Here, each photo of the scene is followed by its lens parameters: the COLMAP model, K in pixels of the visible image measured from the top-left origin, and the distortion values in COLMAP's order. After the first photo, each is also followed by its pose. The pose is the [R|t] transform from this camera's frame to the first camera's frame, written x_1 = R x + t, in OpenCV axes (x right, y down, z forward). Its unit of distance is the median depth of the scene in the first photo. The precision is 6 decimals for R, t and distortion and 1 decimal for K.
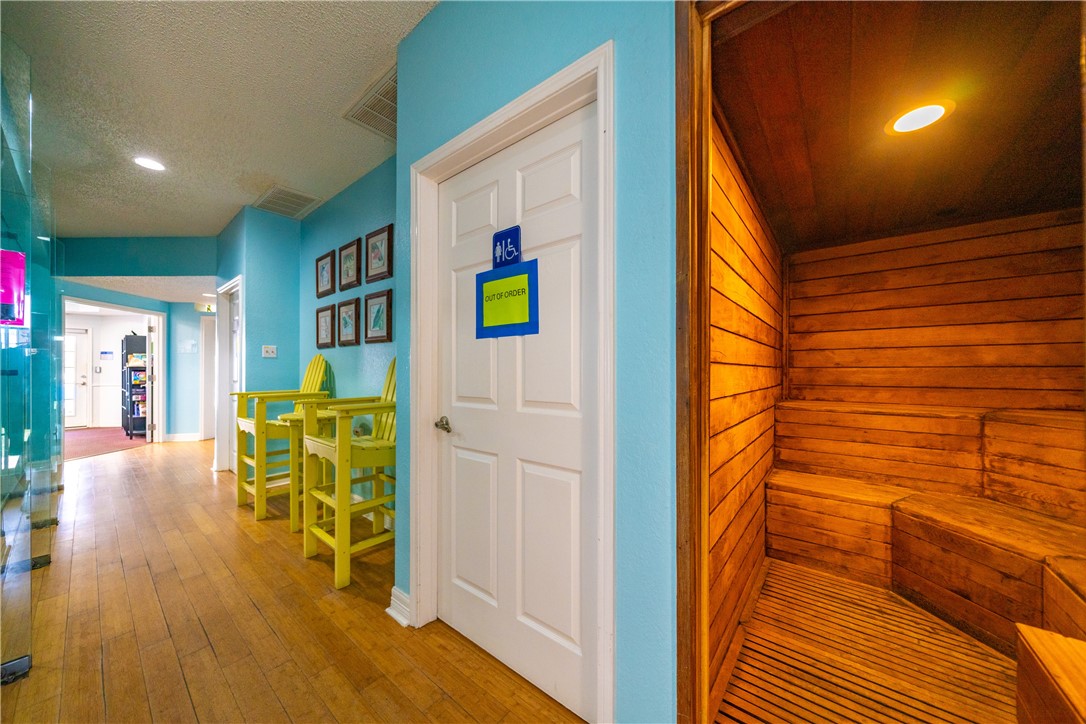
lens RADIAL K [[367.7, 0, 544.2], [0, 367.7, 368.3], [0, 0, 1]] dist [-0.001209, -0.000832]
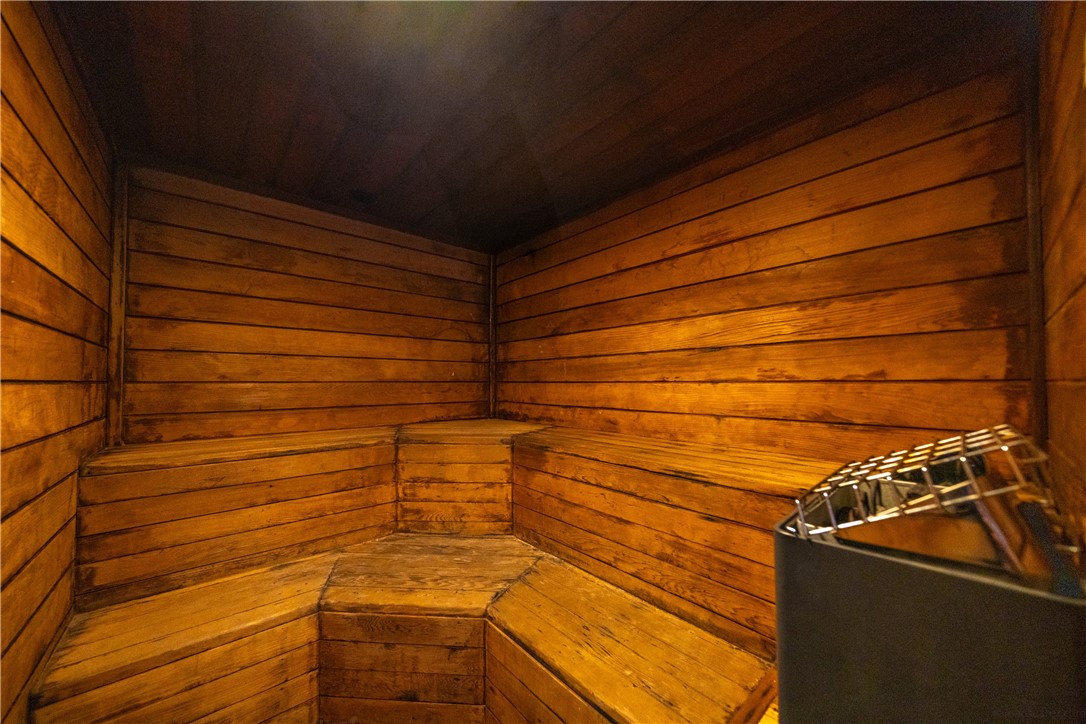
lens RADIAL K [[367.7, 0, 537.8], [0, 367.7, 377.2], [0, 0, 1]] dist [-0.001209, -0.000832]
pose [[0.160021, 0.010571, 0.987057, 0.360199], [-0.004954, 0.999939, -0.009906, -0.009682], [-0.987101, -0.003304, 0.160064, 0.497673]]
